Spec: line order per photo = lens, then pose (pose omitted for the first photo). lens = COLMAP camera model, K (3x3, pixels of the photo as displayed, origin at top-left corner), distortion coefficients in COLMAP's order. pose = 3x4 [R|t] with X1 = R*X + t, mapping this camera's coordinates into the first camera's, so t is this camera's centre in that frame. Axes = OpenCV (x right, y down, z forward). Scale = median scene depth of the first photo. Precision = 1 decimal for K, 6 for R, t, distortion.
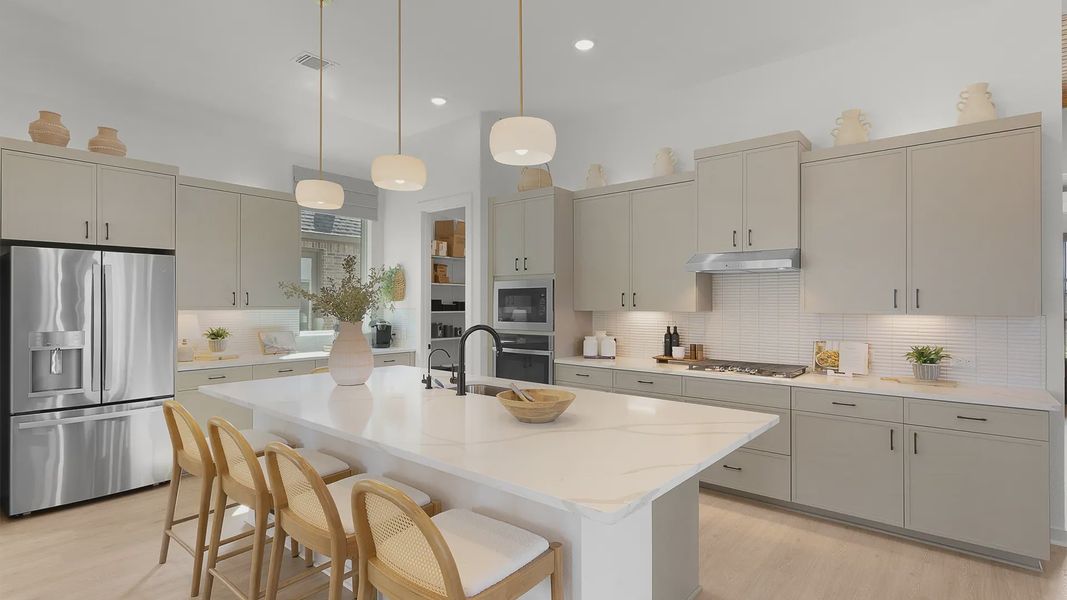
lens RADIAL K [[523.5, 0, 529.3], [0, 523.5, 300.8], [0, 0, 1]] dist [0.000998, 0.000381]
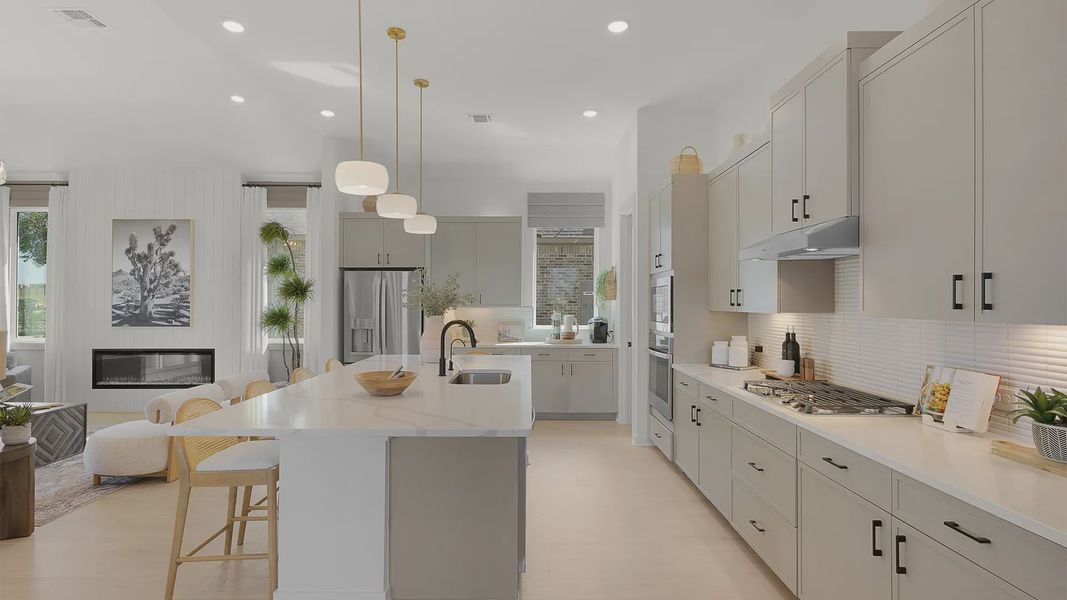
lens RADIAL K [[523.5, 0, 534.2], [0, 523.5, 299.0], [0, 0, 1]] dist [0.000998, 0.000381]
pose [[0.646661, -0.006252, -0.762752, 0.624091], [0.003151, 0.999980, -0.005526, 0.003455], [0.762771, 0.001170, 0.646667, 0.240200]]
